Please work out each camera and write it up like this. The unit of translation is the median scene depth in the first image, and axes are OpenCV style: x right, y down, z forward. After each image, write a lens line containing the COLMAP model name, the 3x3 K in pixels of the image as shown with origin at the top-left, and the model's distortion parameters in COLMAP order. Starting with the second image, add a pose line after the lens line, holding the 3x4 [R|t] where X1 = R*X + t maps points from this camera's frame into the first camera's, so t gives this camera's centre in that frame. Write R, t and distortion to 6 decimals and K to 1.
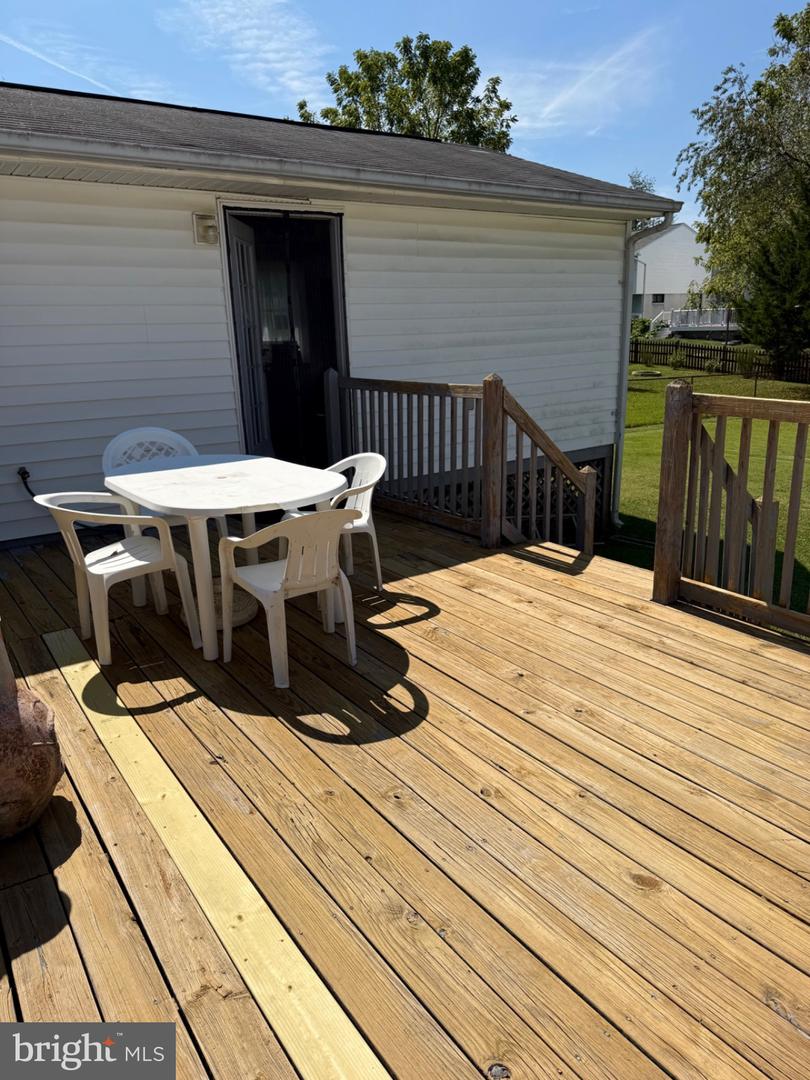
lens RADIAL K [[771.1, 0, 405.3], [0, 771.1, 522.3], [0, 0, 1]] dist [0.061643, -0.066476]
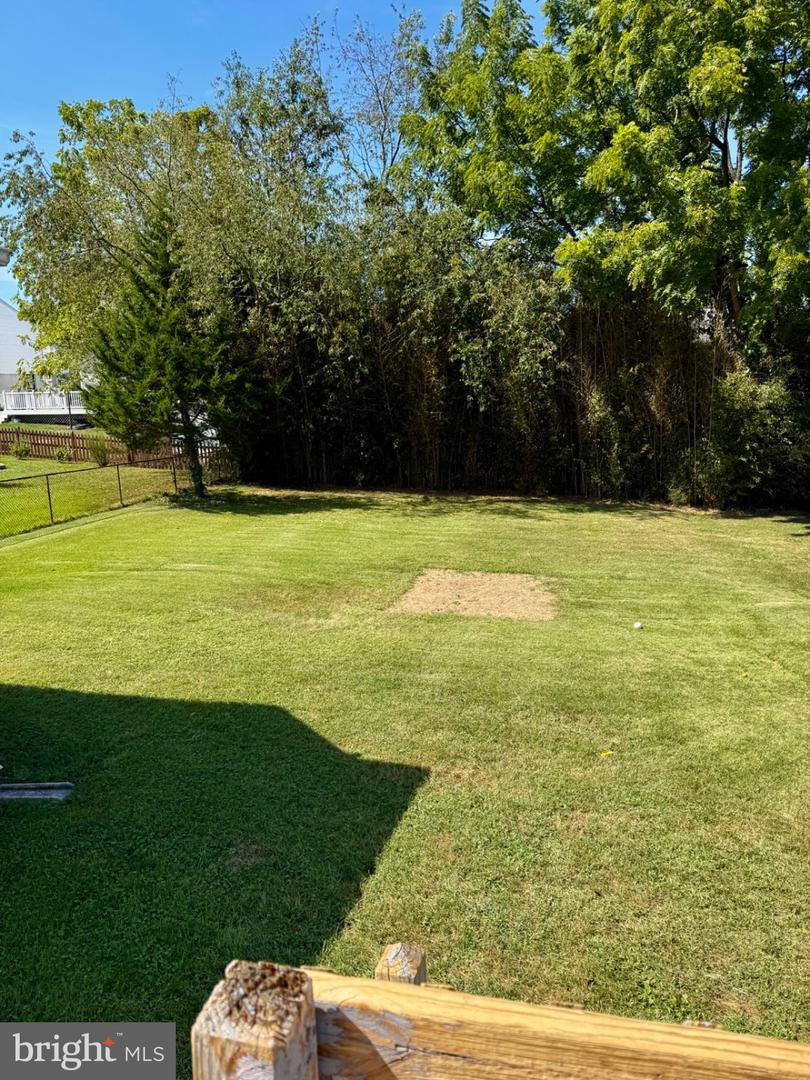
lens RADIAL K [[771.1, 0, 394.3], [0, 771.1, 546.3], [0, 0, 1]] dist [0.061643, -0.066476]
pose [[0.708952, -0.124295, 0.694218, 0.103788], [0.171077, 0.985256, 0.001696, -0.149384], [-0.684193, 0.117563, 0.719763, 0.439441]]
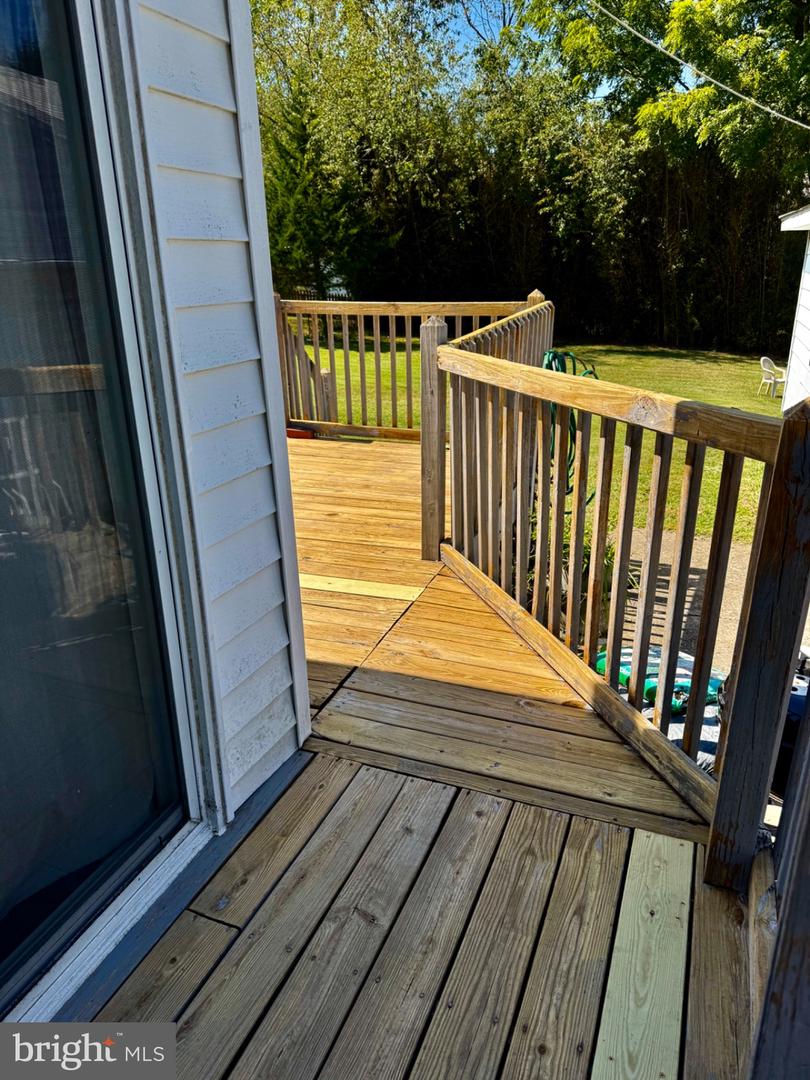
lens RADIAL K [[771.1, 0, 415.8], [0, 771.1, 543.1], [0, 0, 1]] dist [0.061643, -0.066476]
pose [[0.813133, -0.192940, 0.549171, -0.276591], [0.139735, 0.980580, 0.137608, 0.104853], [-0.565057, -0.035156, 0.824303, -0.364057]]
